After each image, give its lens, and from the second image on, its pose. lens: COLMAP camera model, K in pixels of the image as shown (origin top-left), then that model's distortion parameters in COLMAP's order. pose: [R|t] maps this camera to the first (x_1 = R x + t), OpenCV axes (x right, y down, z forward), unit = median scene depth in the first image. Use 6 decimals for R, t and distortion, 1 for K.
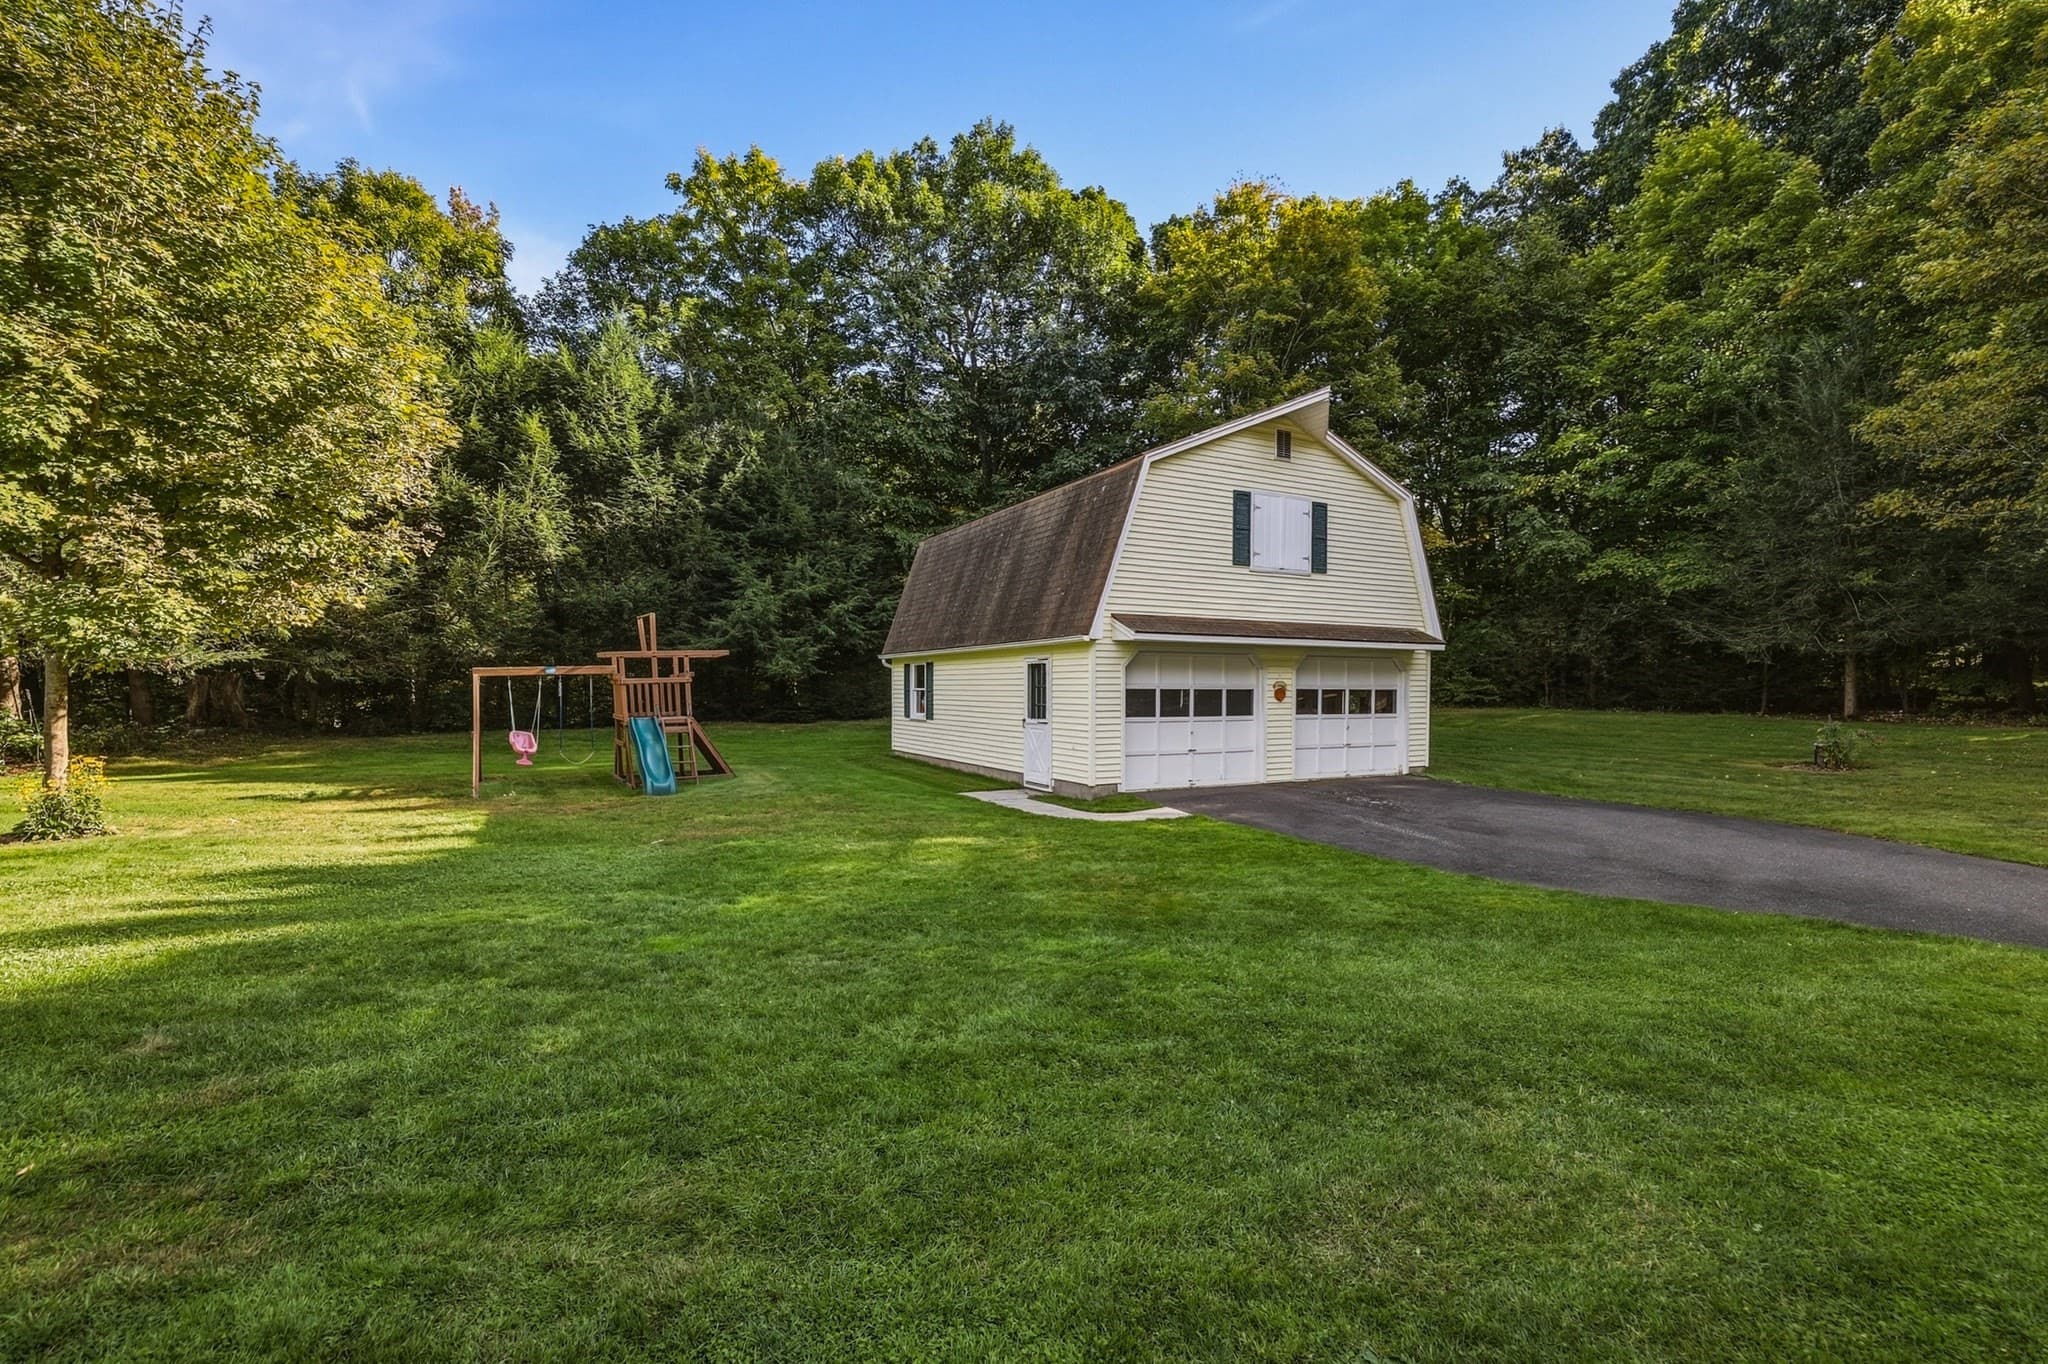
lens RADIAL K [[923.5, 0, 1021.5], [0, 923.5, 697.2], [0, 0, 1]] dist [0.001078, 0.000479]
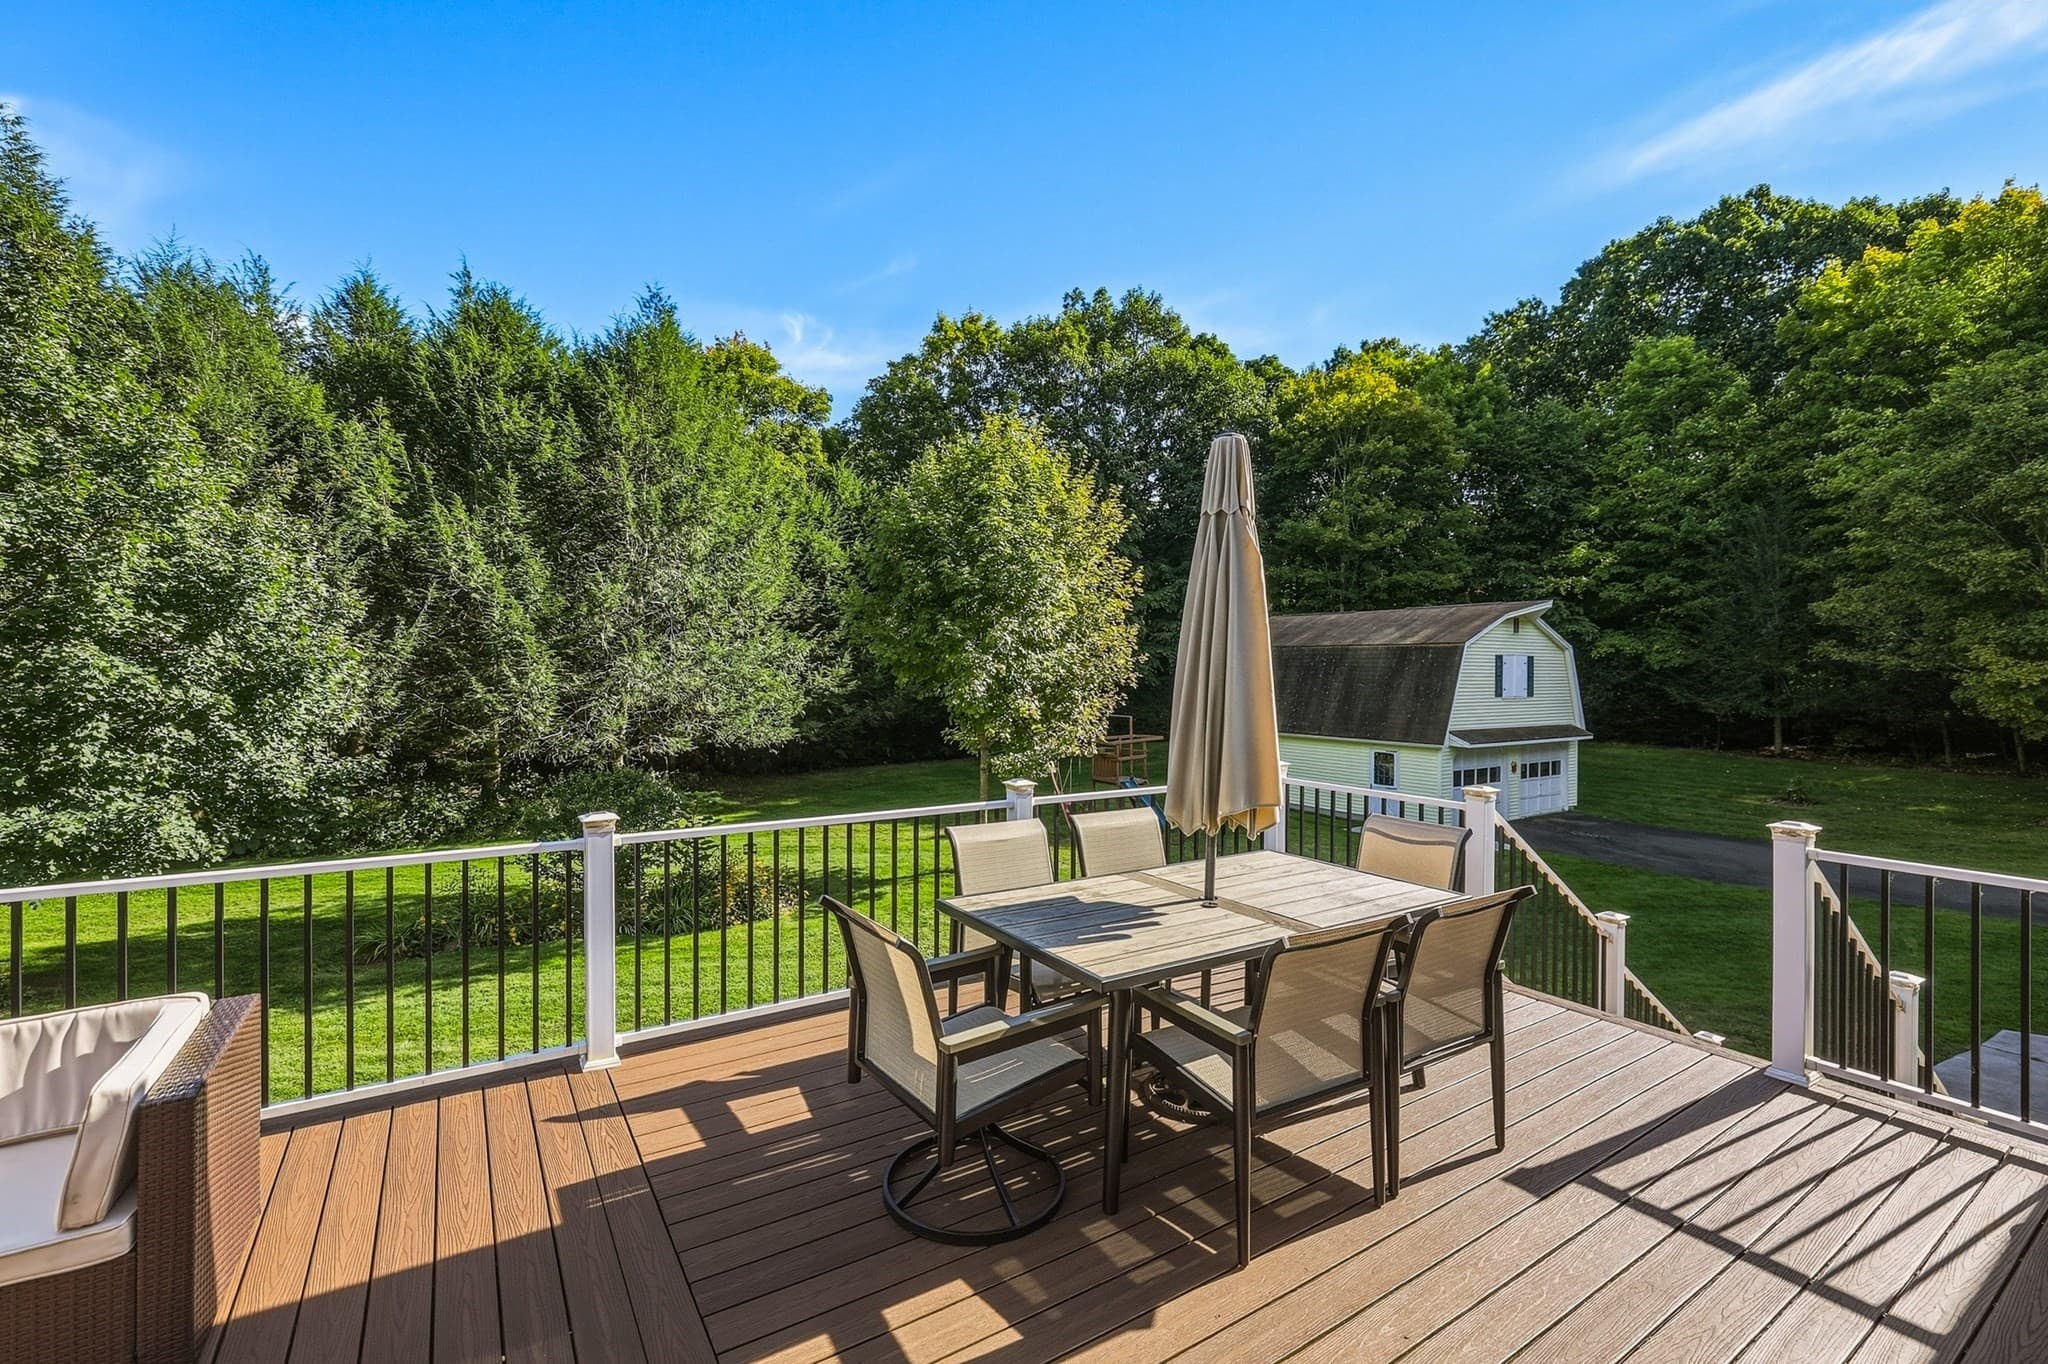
lens RADIAL K [[878.7, 0, 1017.8], [0, 878.7, 668.6], [0, 0, 1]] dist [-0.002800, -0.000549]
pose [[0.997141, 0.003904, 0.075466, -0.696245], [-0.002663, 0.999860, -0.016537, -0.145732], [-0.075520, 0.016289, 0.997011, -0.513239]]
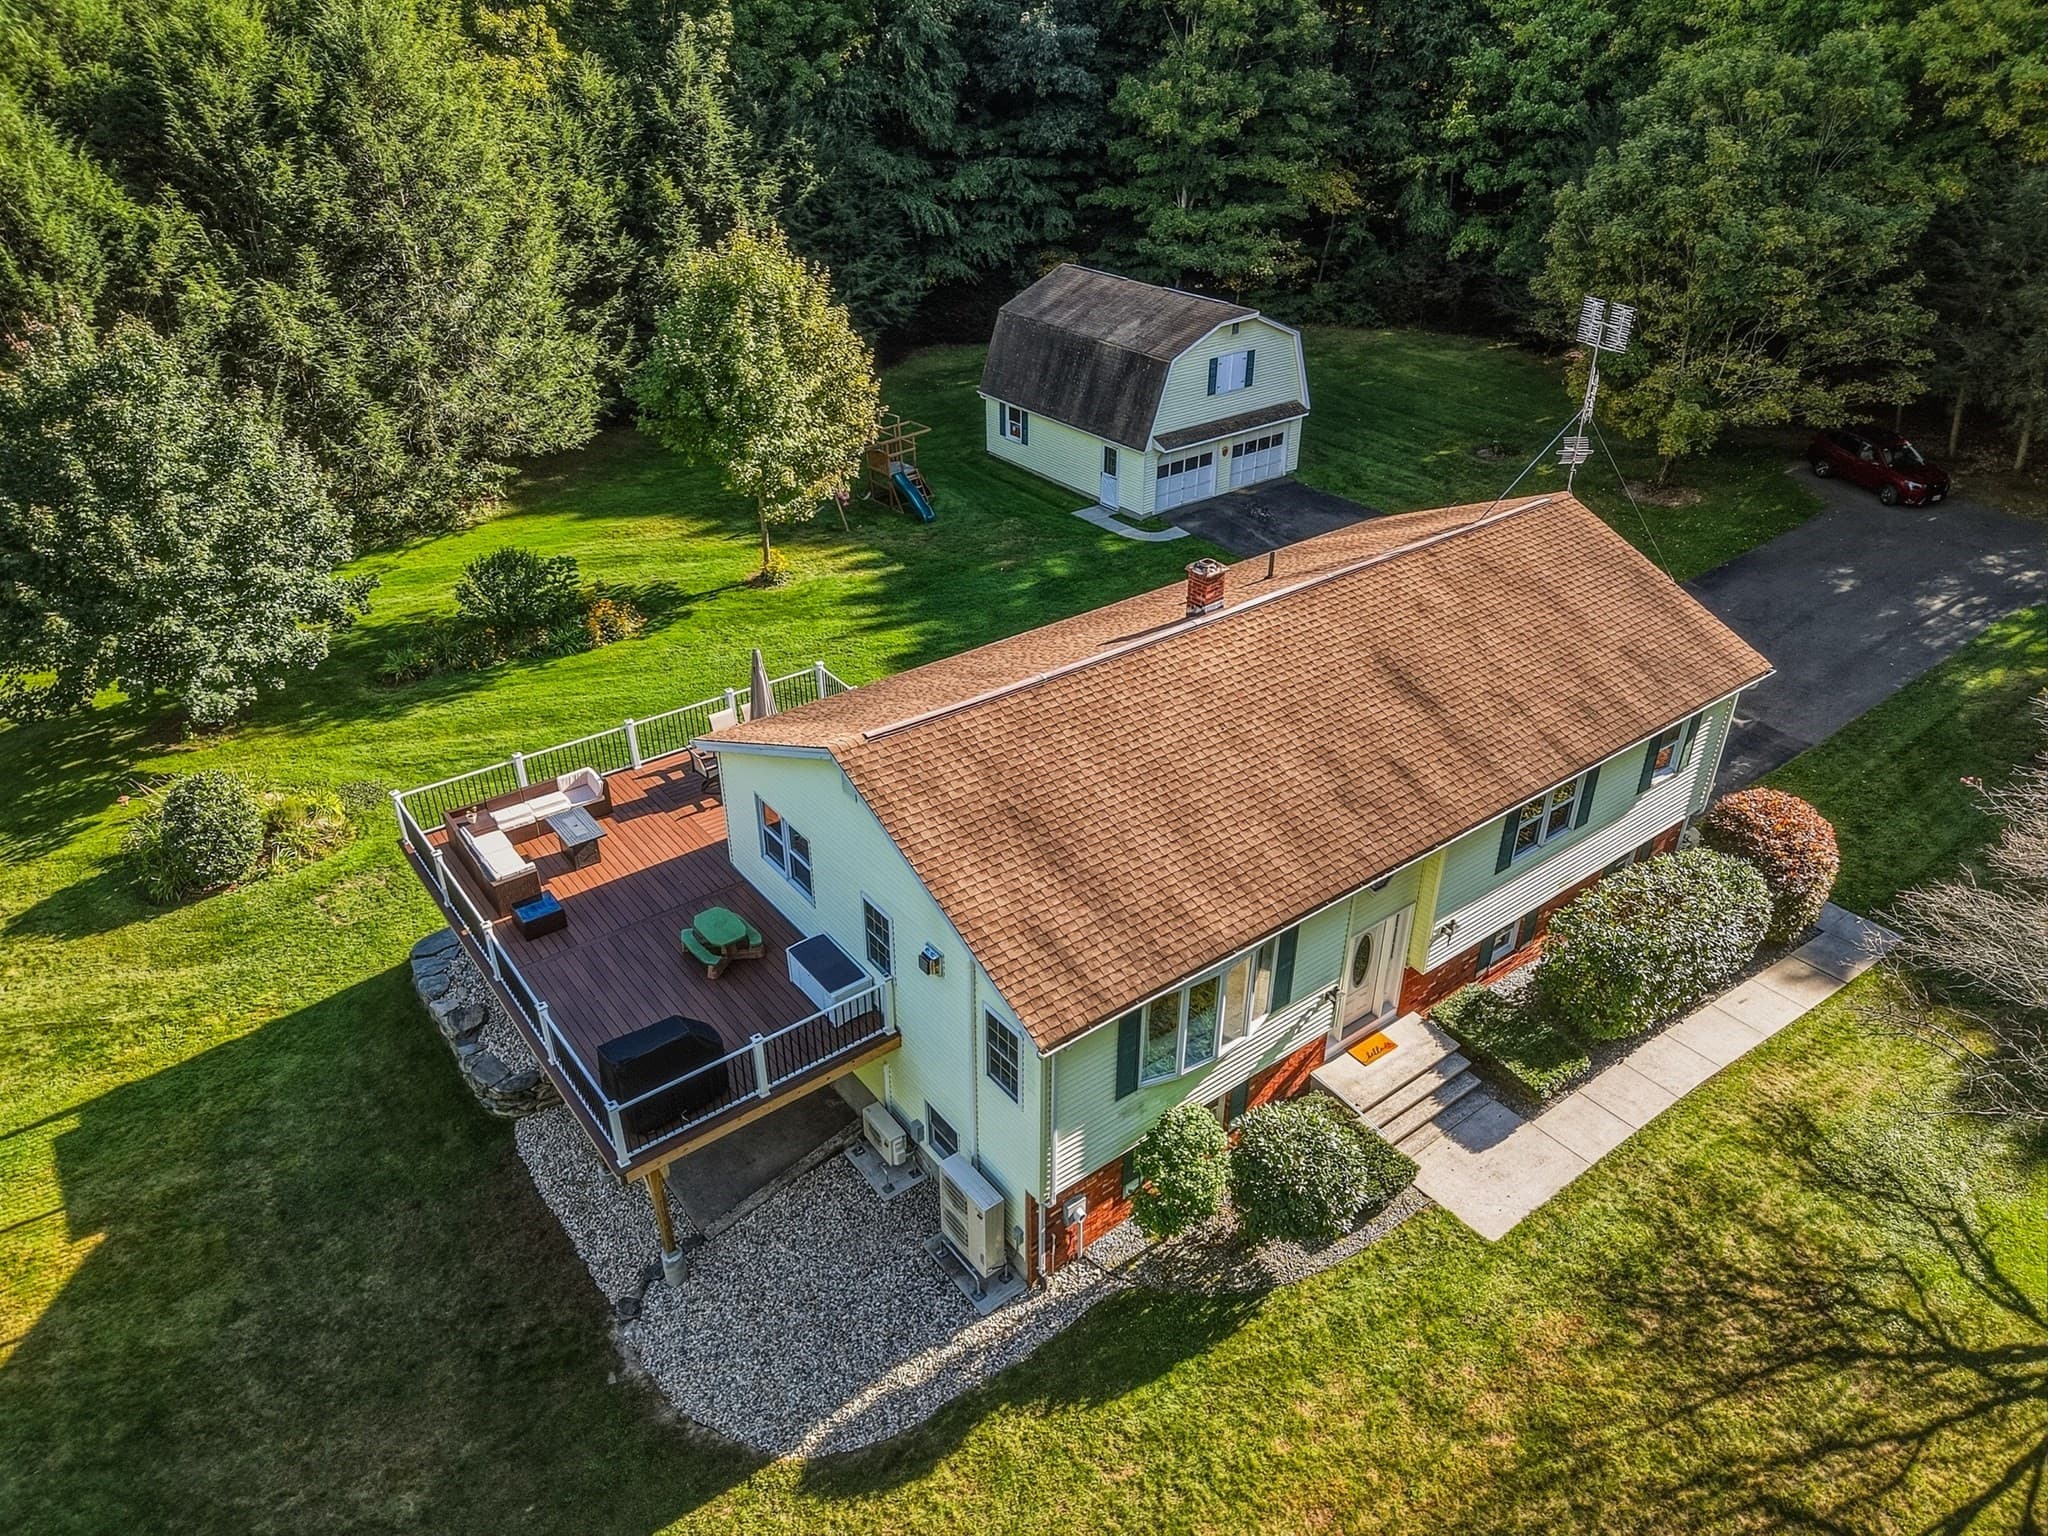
lens RADIAL K [[1330.6, 0, 1013.5], [0, 1330.6, 768.1], [0, 0, 1]] dist [-0.011205, -0.006259]
pose [[0.987914, -0.085392, 0.129357, -0.560168], [0.010388, 0.869159, 0.494424, -0.771479], [-0.154652, -0.487105, 0.859542, -1.613541]]
